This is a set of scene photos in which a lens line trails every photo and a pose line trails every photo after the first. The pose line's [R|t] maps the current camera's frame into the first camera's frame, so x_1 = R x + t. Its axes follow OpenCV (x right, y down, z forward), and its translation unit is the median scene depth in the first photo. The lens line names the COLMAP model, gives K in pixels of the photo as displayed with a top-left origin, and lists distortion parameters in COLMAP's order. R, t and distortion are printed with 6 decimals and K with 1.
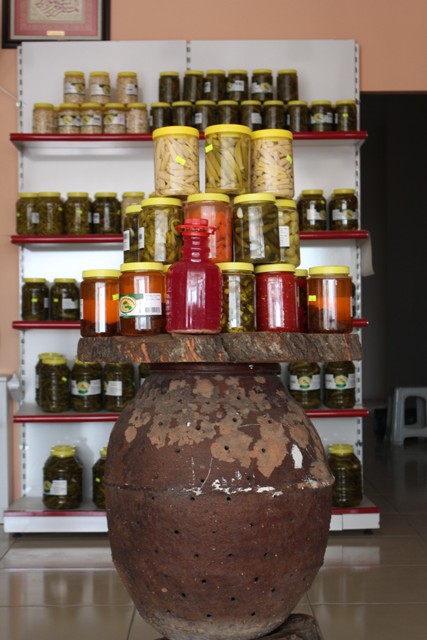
lens RADIAL K [[1196.3, 0, 212.0], [0, 1196.3, 318.0], [0, 0, 1]] dist [0.034865, 0.000000]
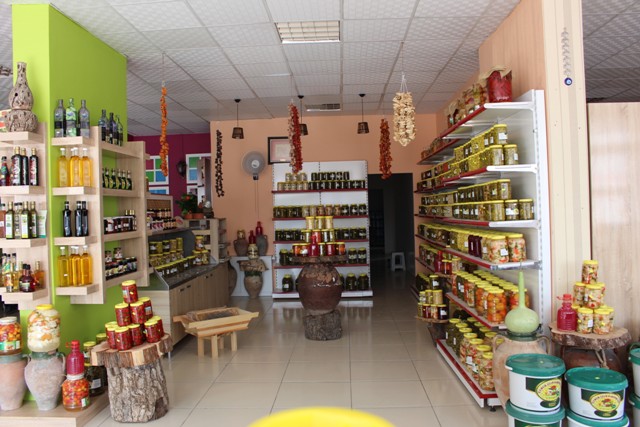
lens RADIAL K [[510.7, 0, 320.0], [0, 510.7, 212.4], [0, 0, 1]] dist [-0.078447, 0.016545]
pose [[0.998668, -0.019568, -0.047744, 0.055486], [0.019388, 0.999803, -0.004226, -0.077177], [0.047818, 0.003294, 0.998851, -0.567137]]
